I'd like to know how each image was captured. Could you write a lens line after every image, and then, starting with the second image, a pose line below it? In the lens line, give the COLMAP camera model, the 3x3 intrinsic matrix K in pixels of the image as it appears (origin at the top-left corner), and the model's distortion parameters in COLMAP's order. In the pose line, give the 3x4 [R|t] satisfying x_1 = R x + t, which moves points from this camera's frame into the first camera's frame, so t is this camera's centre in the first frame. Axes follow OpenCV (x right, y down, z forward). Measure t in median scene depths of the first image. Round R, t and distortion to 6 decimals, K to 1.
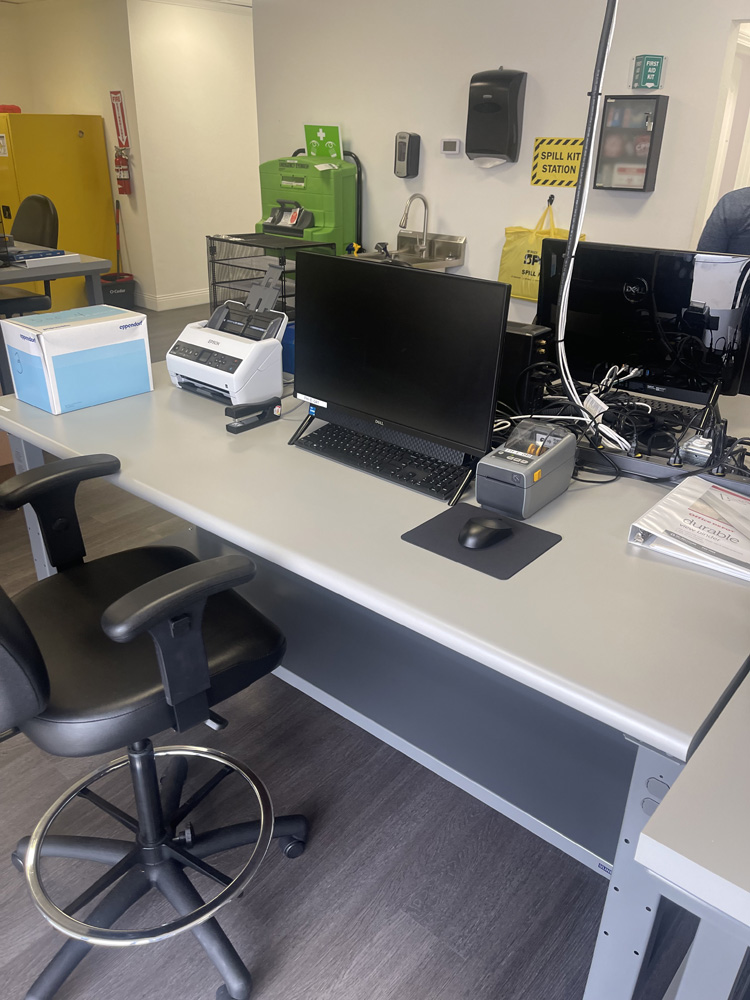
lens RADIAL K [[759.9, 0, 383.8], [0, 759.9, 523.8], [0, 0, 1]] dist [0.030372, -0.048614]
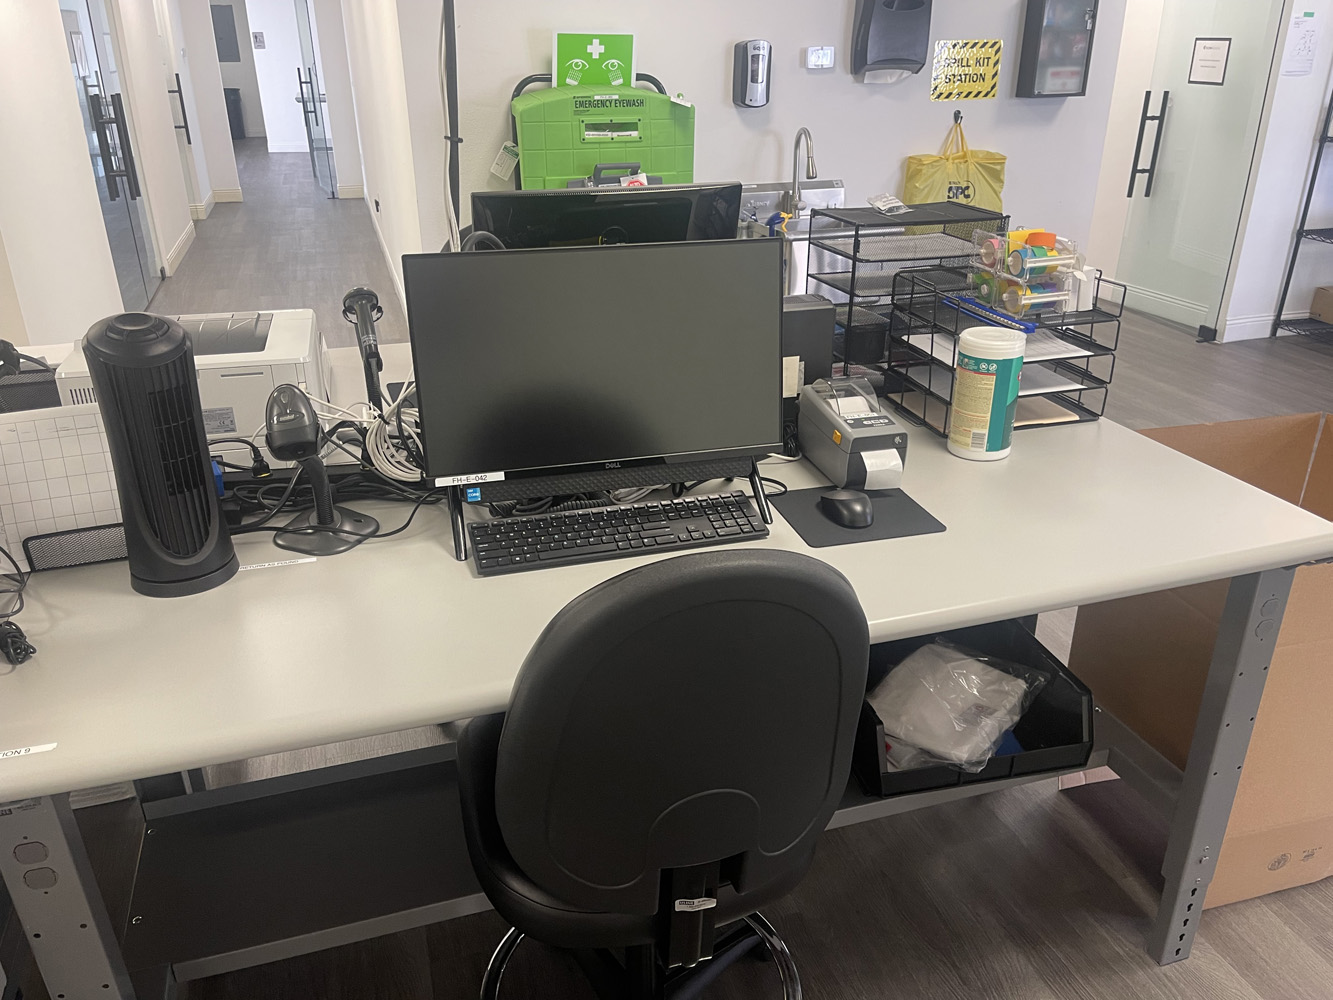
lens RADIAL K [[1012.9, 0, 668.2], [0, 1012.9, 491.8], [0, 0, 1]] dist [0.030372, -0.048614]
pose [[0.554782, -0.366430, 0.746958, -0.772758], [0.394946, 0.906176, 0.151201, -0.305324], [-0.732280, 0.211124, 0.647451, 0.539316]]
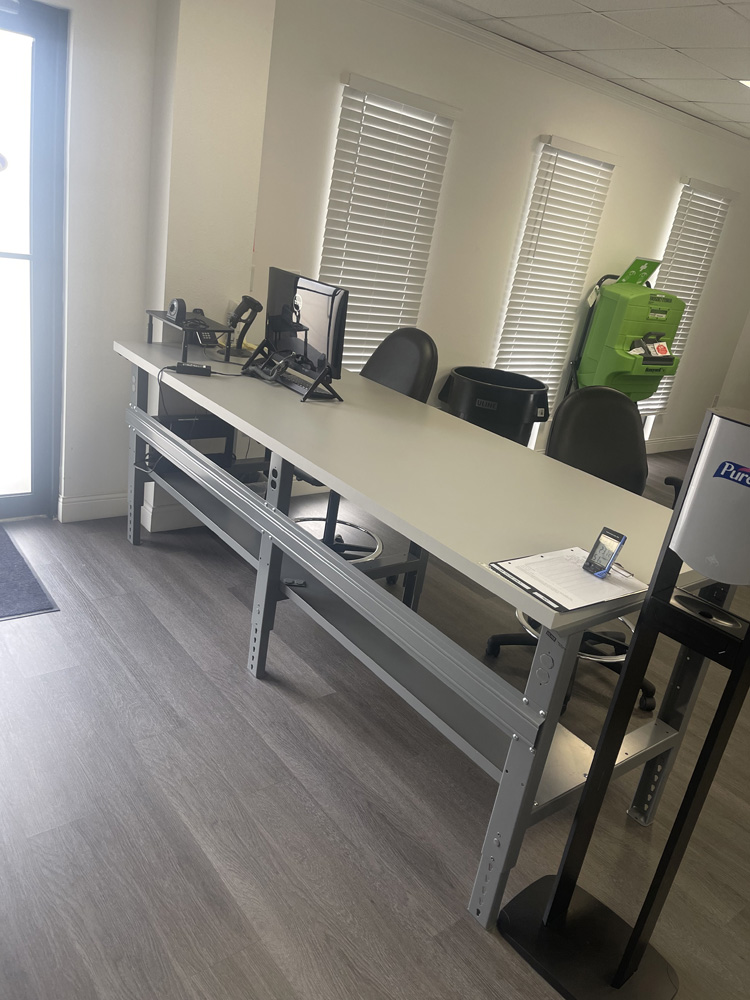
lens RADIAL K [[759.9, 0, 378.0], [0, 759.9, 499.0], [0, 0, 1]] dist [0.030372, -0.048614]
pose [[0.217472, -0.343103, 0.913776, -1.248278], [0.290689, 0.916467, 0.274932, -0.620683], [-0.931776, 0.205835, 0.299042, 1.109494]]
